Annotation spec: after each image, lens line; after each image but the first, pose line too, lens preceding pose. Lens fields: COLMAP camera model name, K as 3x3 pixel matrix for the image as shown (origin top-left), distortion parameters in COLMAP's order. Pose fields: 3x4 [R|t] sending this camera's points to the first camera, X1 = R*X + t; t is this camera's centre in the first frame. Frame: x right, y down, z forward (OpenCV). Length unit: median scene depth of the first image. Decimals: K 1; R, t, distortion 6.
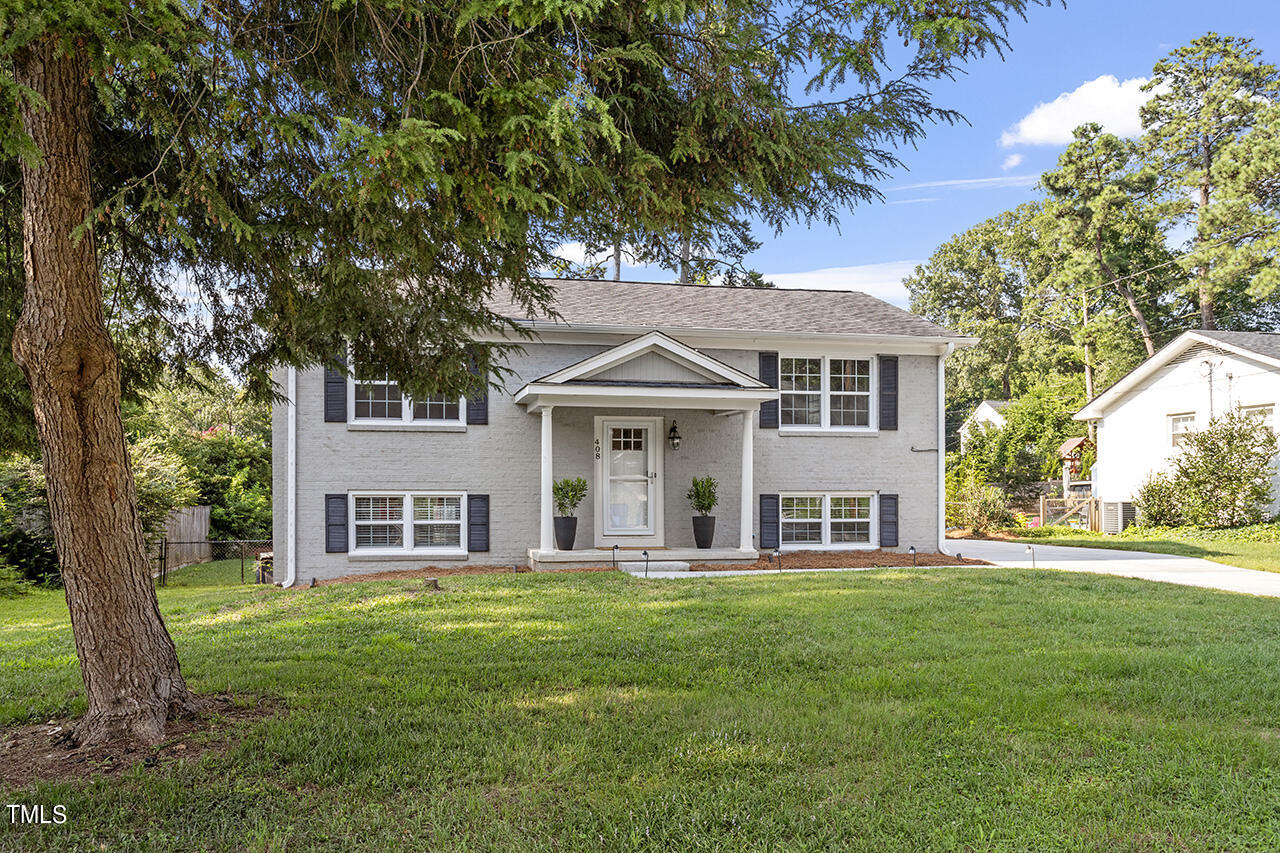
lens RADIAL K [[967.0, 0, 640.2], [0, 967.0, 428.9], [0, 0, 1]] dist [0.001138, 0.000375]
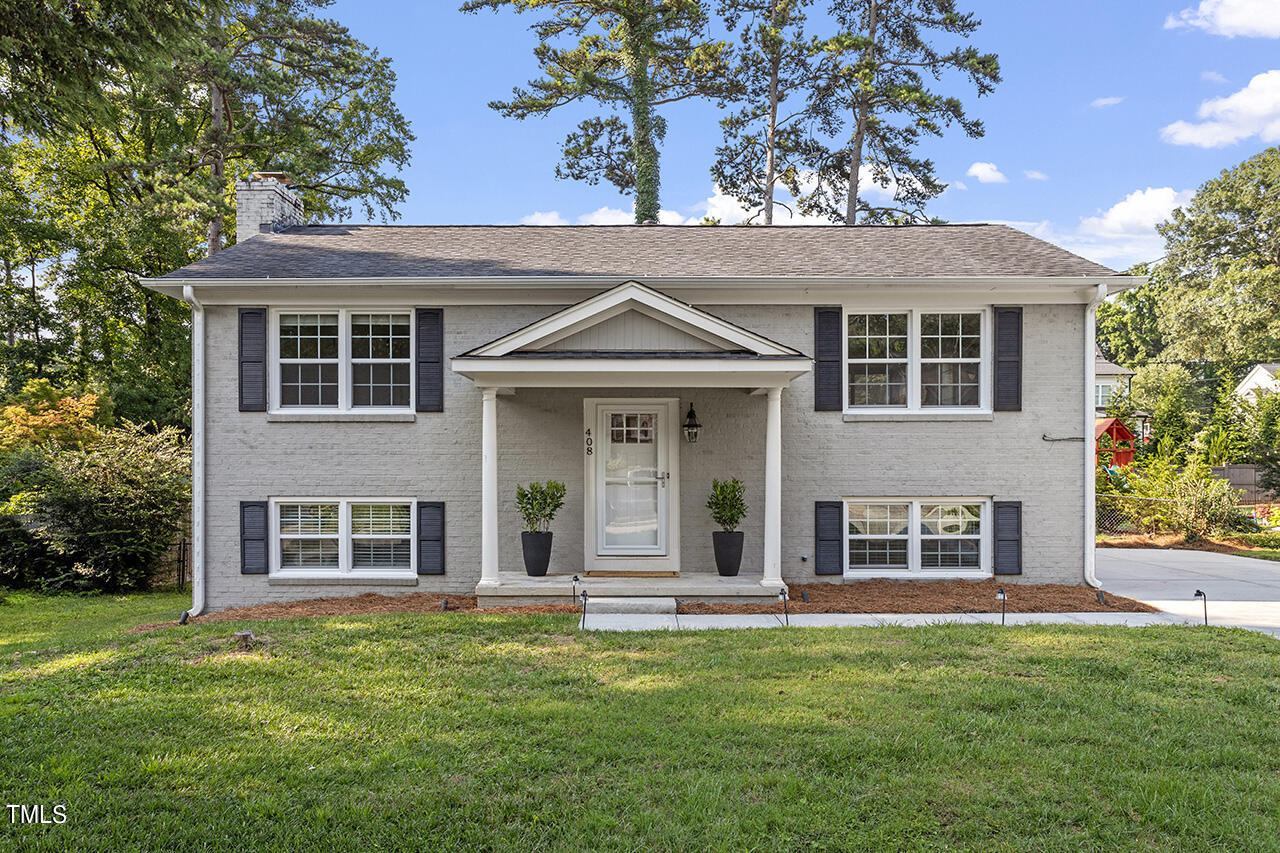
lens RADIAL K [[996.1, 0, 639.7], [0, 996.1, 426.1], [0, 0, 1]] dist [0.007456, 0.003866]
pose [[0.975333, -0.008516, -0.220575, 0.166053], [0.013582, 0.999677, 0.021462, -0.007661], [0.220321, -0.023928, 0.975134, 0.241569]]
